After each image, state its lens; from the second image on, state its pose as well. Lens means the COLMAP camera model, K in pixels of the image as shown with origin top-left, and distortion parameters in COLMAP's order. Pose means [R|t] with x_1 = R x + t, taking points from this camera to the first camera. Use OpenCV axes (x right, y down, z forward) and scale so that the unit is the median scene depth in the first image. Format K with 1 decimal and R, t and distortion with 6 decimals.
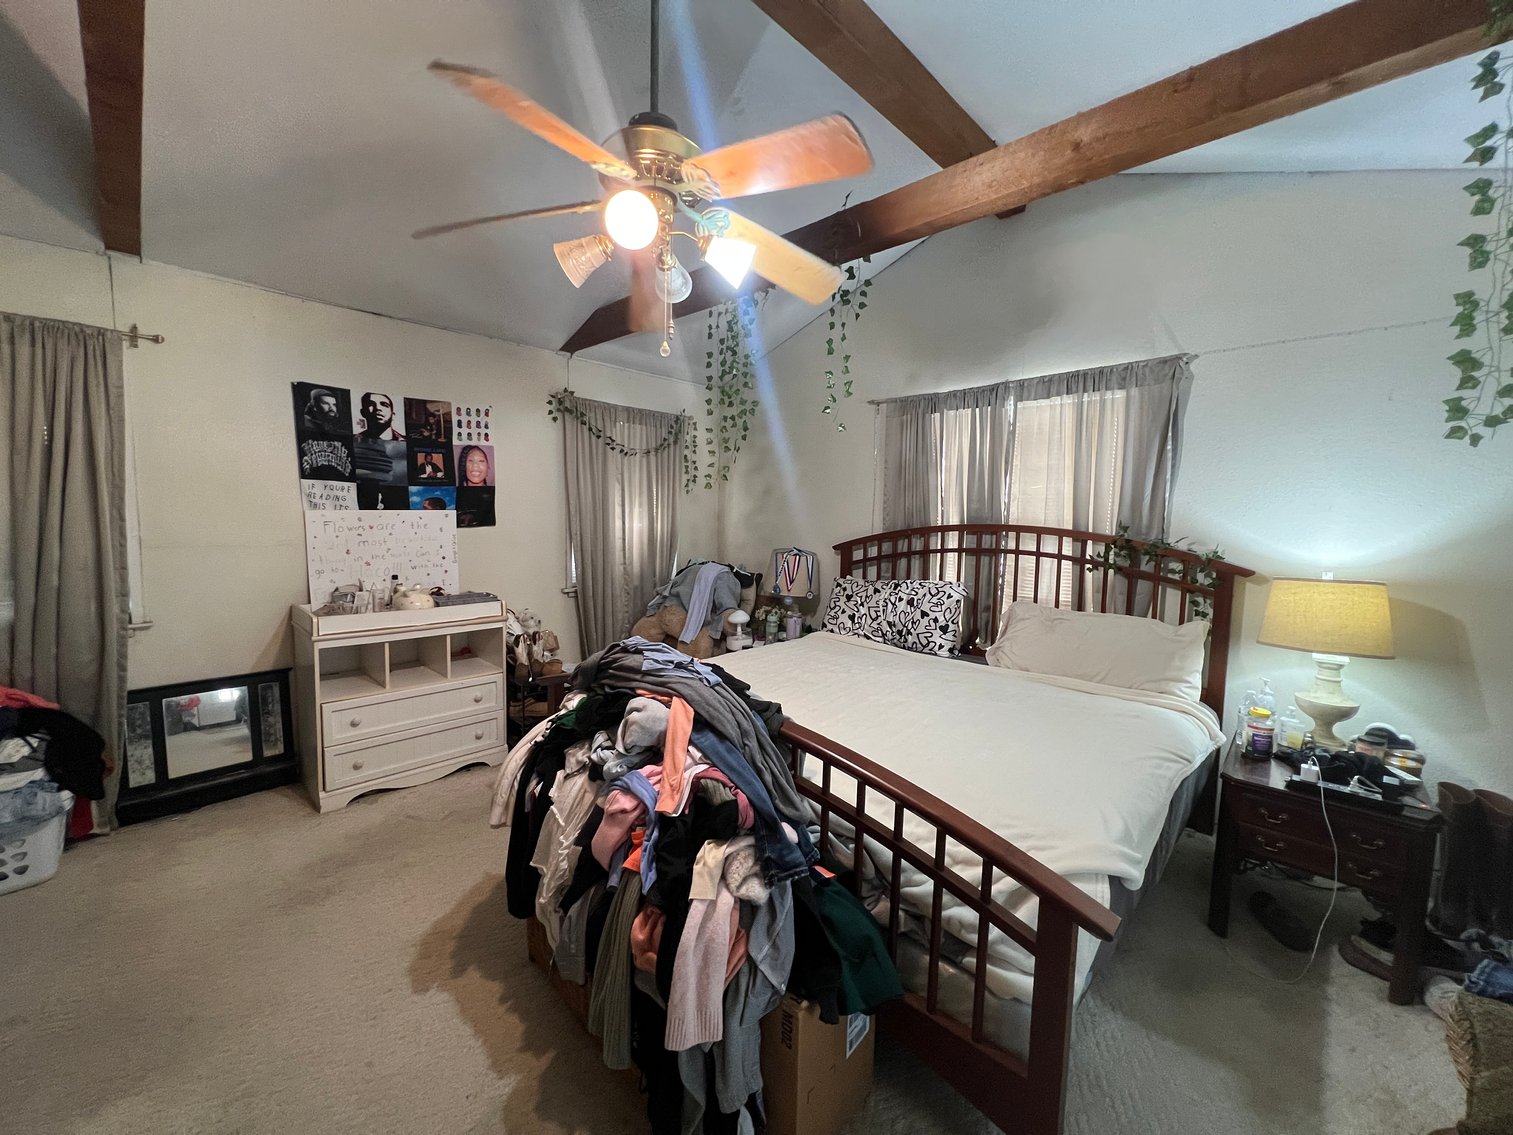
lens RADIAL K [[605.5, 0, 754.2], [0, 605.5, 565.4], [0, 0, 1]] dist [-0.001845, 0.000541]
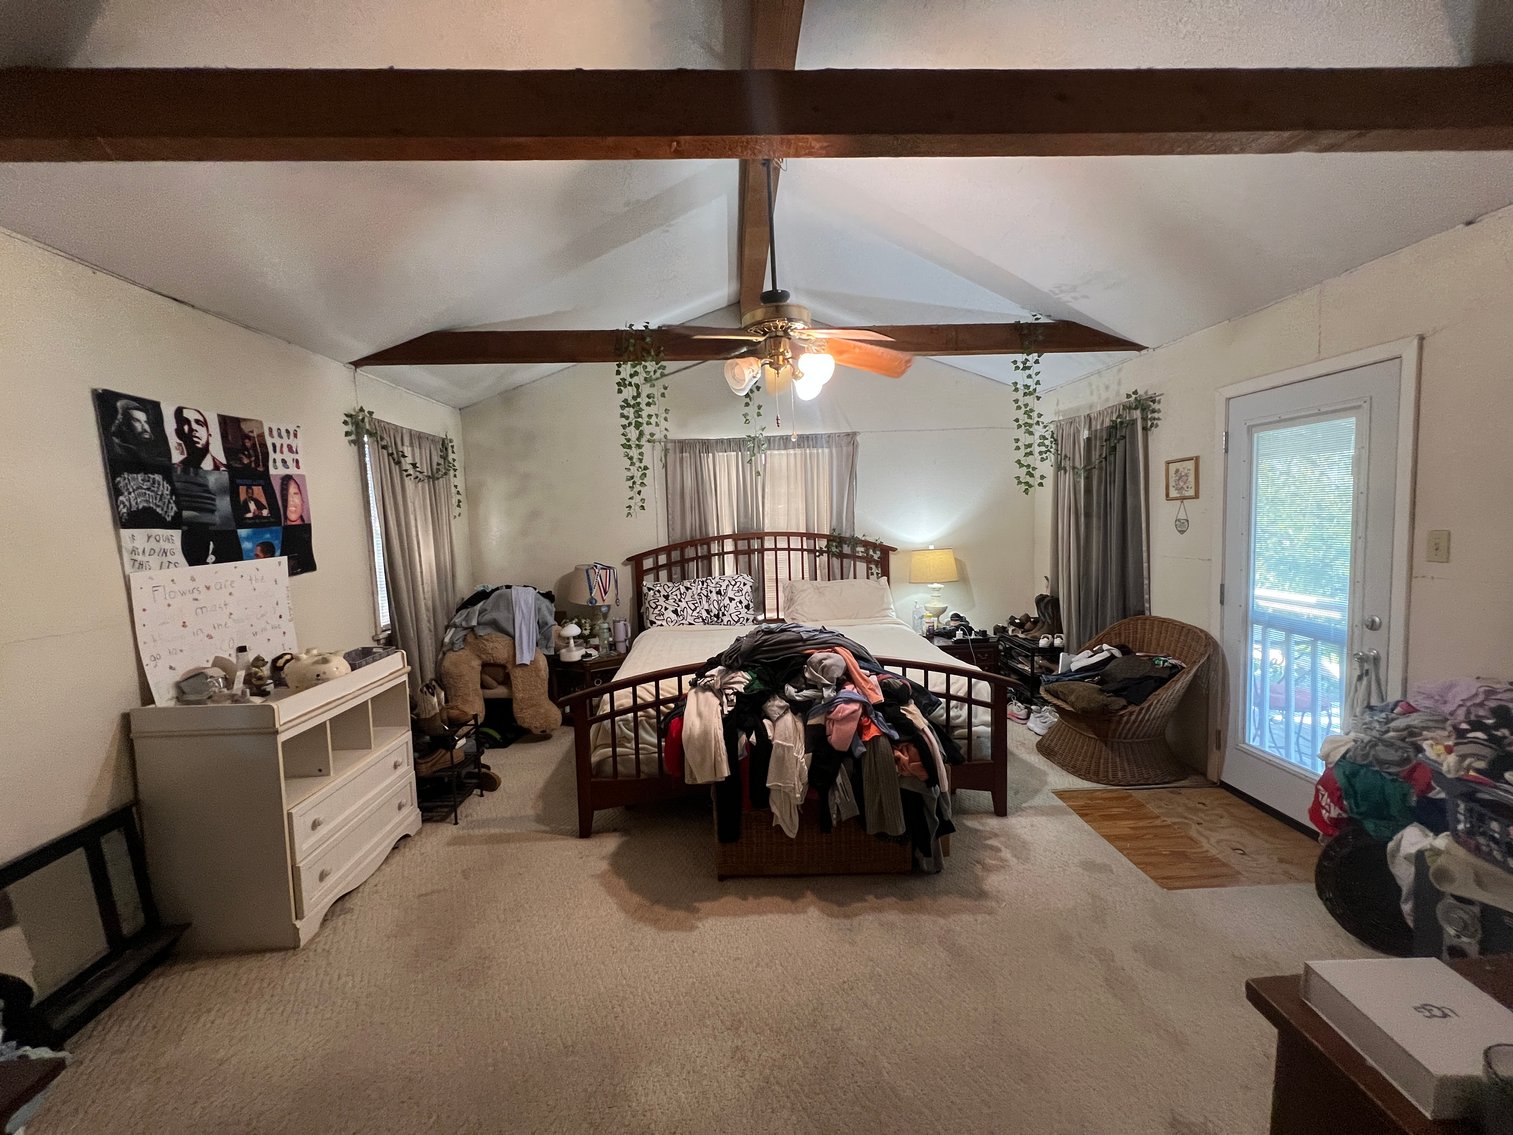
lens RADIAL K [[605.5, 0, 754.2], [0, 605.5, 565.4], [0, 0, 1]] dist [-0.001845, 0.000541]
pose [[0.681852, -0.101529, 0.724410, -0.689794], [0.107800, 0.993455, 0.037769, -0.044430], [-0.723504, 0.052339, 0.688334, -0.001583]]
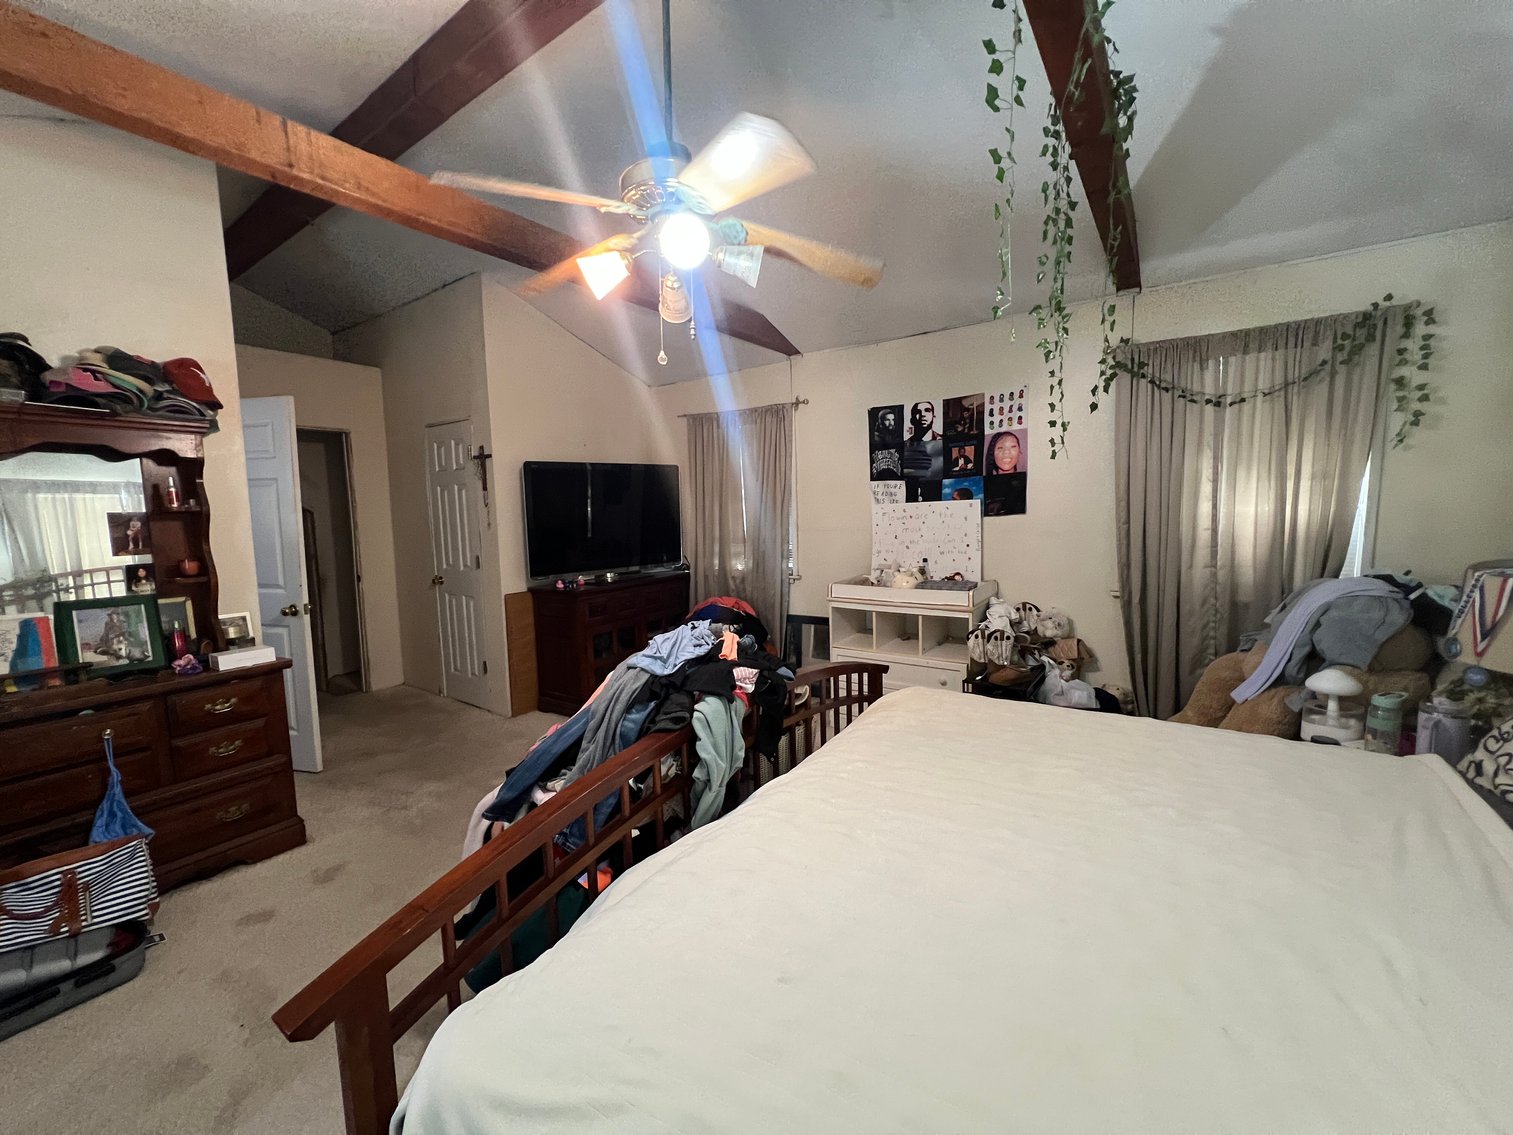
lens RADIAL K [[603.7, 0, 756.8], [0, 603.7, 565.3], [0, 0, 1]] dist [-0.000257, 0.000286]
pose [[0.160759, 0.073911, -0.984222, 0.480696], [-0.048532, 0.996578, 0.066912, -0.032118], [0.985800, 0.037010, 0.163796, 0.492159]]
